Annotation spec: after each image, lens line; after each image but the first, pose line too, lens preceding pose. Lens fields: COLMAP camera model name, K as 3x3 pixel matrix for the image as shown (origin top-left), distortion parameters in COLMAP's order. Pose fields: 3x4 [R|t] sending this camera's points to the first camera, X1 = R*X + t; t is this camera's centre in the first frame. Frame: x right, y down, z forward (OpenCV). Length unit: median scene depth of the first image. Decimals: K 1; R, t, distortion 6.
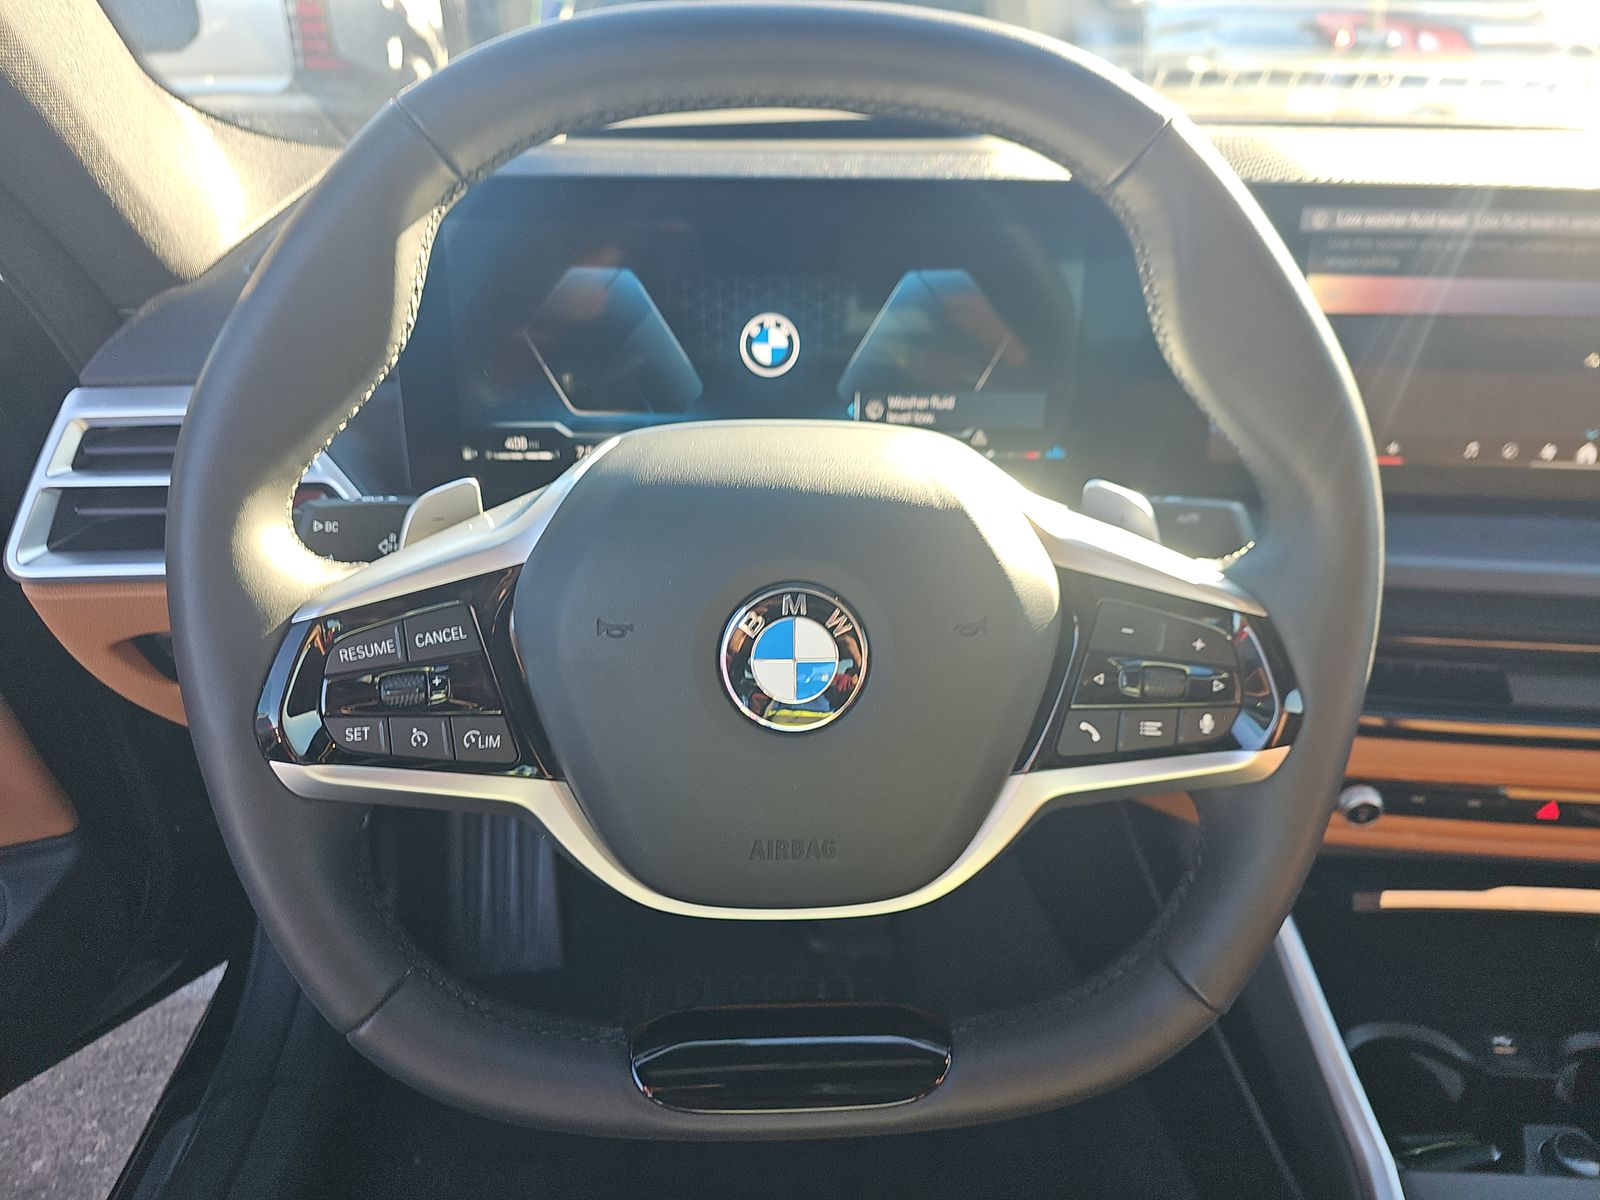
lens RADIAL K [[1083.6, 0, 802.1], [0, 1083.6, 564.9], [0, 0, 1]] dist [0.084164, -0.094039]
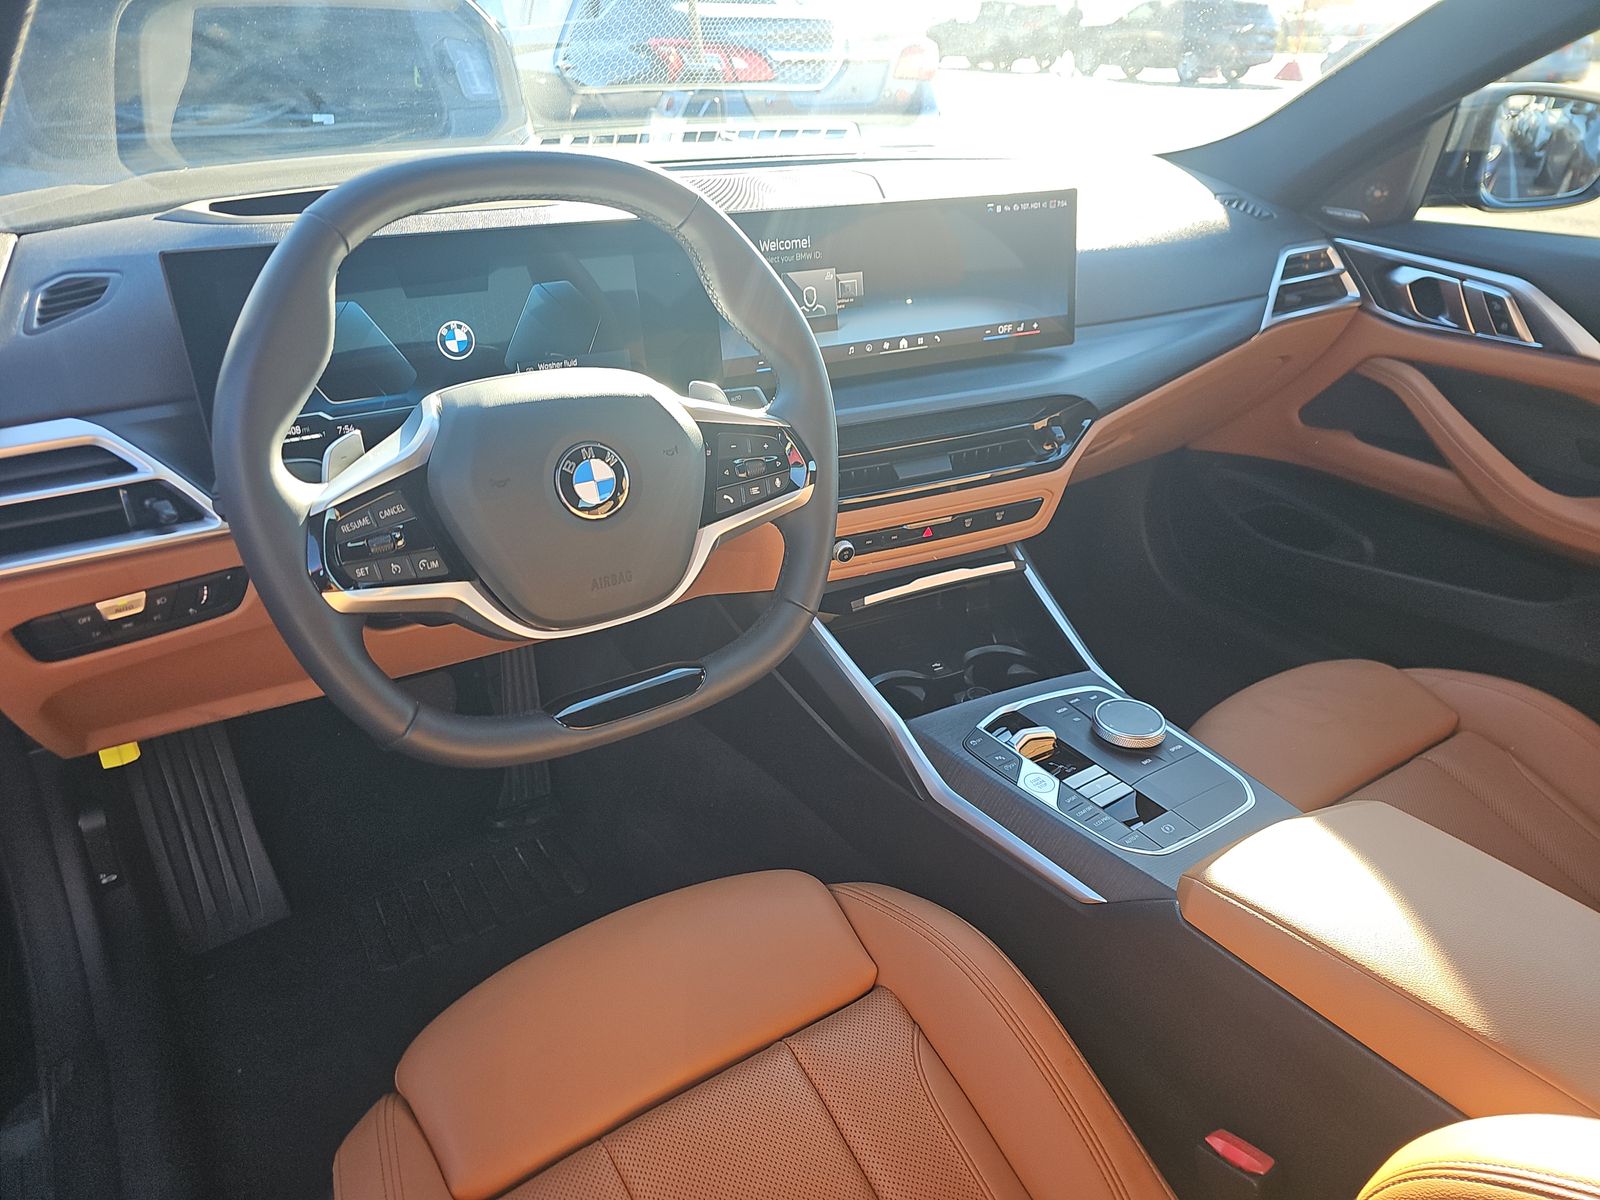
lens RADIAL K [[1083.6, 0, 802.1], [0, 1083.6, 564.9], [0, 0, 1]] dist [0.084164, -0.094039]
pose [[0.858790, -0.225912, 0.459830, -0.559086], [0.229108, 0.972131, 0.049715, 0.200788], [-0.458246, 0.062656, 0.886614, -0.813748]]
